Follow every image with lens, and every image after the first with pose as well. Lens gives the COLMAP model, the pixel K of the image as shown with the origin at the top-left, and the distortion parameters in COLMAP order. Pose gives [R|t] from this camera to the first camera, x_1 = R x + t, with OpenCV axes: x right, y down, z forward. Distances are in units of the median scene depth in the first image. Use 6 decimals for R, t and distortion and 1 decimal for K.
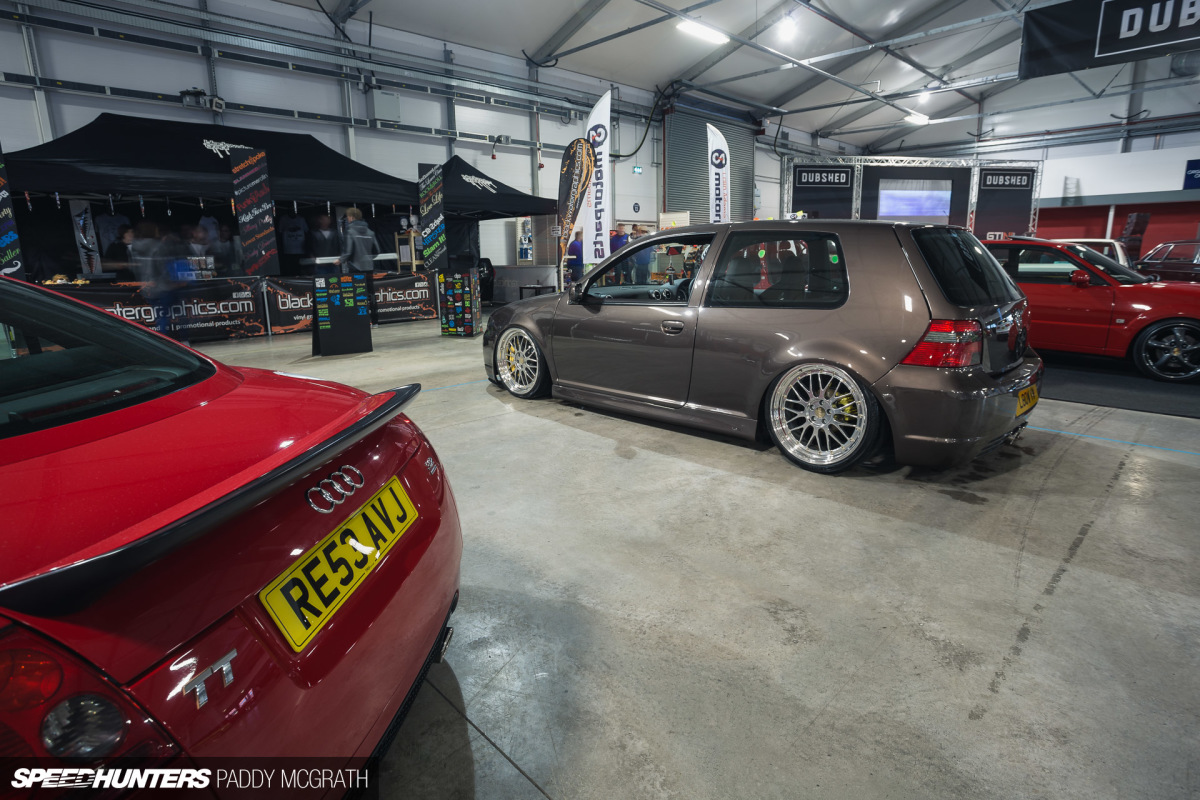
lens RADIAL K [[605.1, 0, 589.1], [0, 605.1, 395.1], [0, 0, 1]] dist [-0.051232, 0.016392]
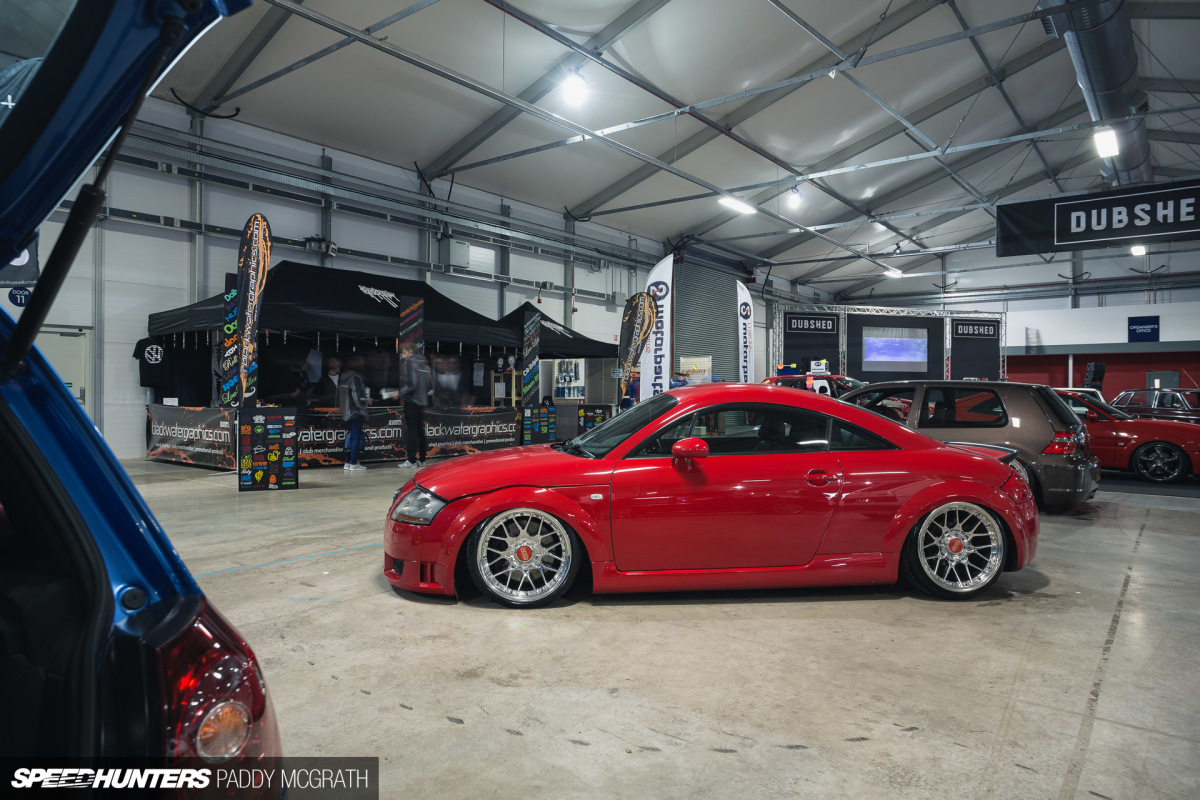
lens RADIAL K [[734.8, 0, 600.1], [0, 734.8, 405.7], [0, 0, 1]] dist [-0.029069, 0.011427]
pose [[0.988826, 0.017403, 0.148058, -0.232027], [0.014336, 0.977459, -0.210638, 0.050666], [-0.148386, 0.210407, 0.966287, -0.207375]]
